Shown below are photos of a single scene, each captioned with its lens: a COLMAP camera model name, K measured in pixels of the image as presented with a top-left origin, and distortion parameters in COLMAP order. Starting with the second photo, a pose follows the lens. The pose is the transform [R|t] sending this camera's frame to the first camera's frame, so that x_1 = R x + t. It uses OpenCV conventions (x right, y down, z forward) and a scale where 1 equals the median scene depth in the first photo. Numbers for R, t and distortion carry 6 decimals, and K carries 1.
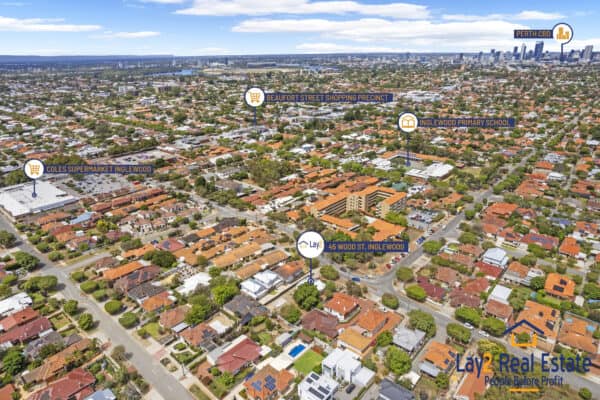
lens RADIAL K [[389.9, 0, 302.7], [0, 389.9, 199.8], [0, 0, 1]] dist [-0.029818, 0.006125]
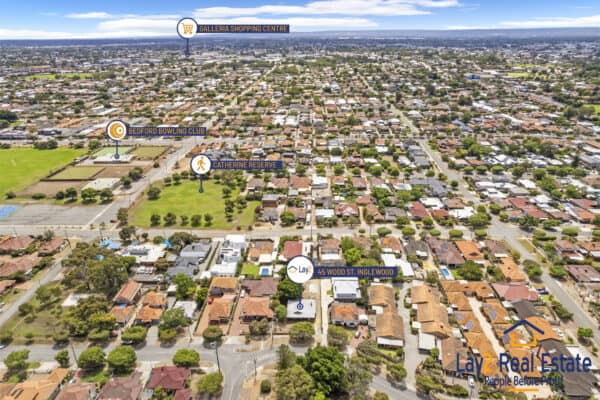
lens RADIAL K [[389.9, 0, 302.7], [0, 389.9, 199.8], [0, 0, 1]] dist [-0.029818, 0.006125]
pose [[-0.773529, 0.275130, -0.570926, 0.290569], [-0.209429, 0.739277, 0.640007, -0.331592], [0.598157, 0.614633, -0.514232, 0.843800]]
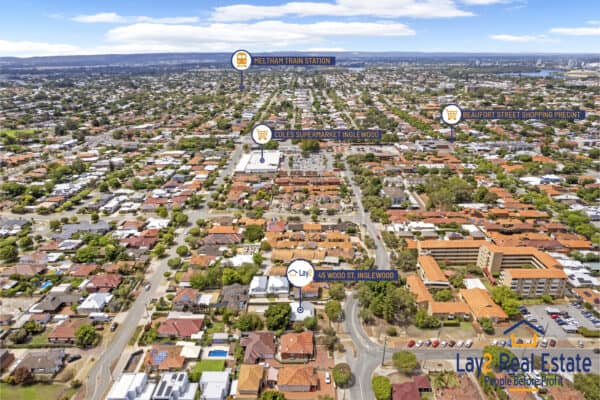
lens RADIAL K [[389.9, 0, 302.7], [0, 389.9, 199.8], [0, 0, 1]] dist [-0.029818, 0.006125]
pose [[0.653236, 0.277904, -0.704309, 0.384845], [-0.273102, 0.954069, 0.123155, -0.091535], [0.706185, 0.111899, 0.699129, 0.220910]]
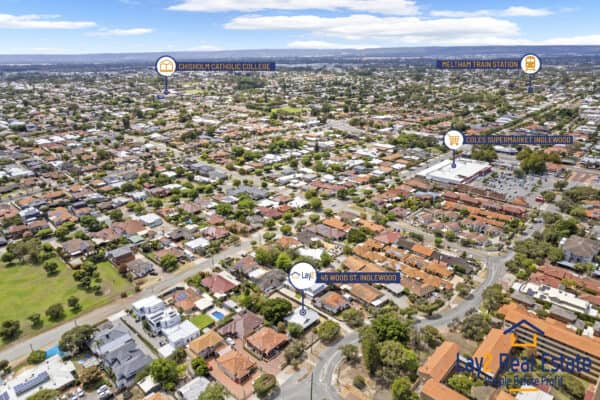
lens RADIAL K [[397.3, 0, 300.0], [0, 397.3, 200.0], [0, 0, 1]] dist [-0.029928, 0.004105]
pose [[-0.040063, 0.371781, -0.927456, 0.492586], [-0.348314, 0.864782, 0.361704, -0.216142], [0.936521, 0.337537, 0.094851, 0.534259]]
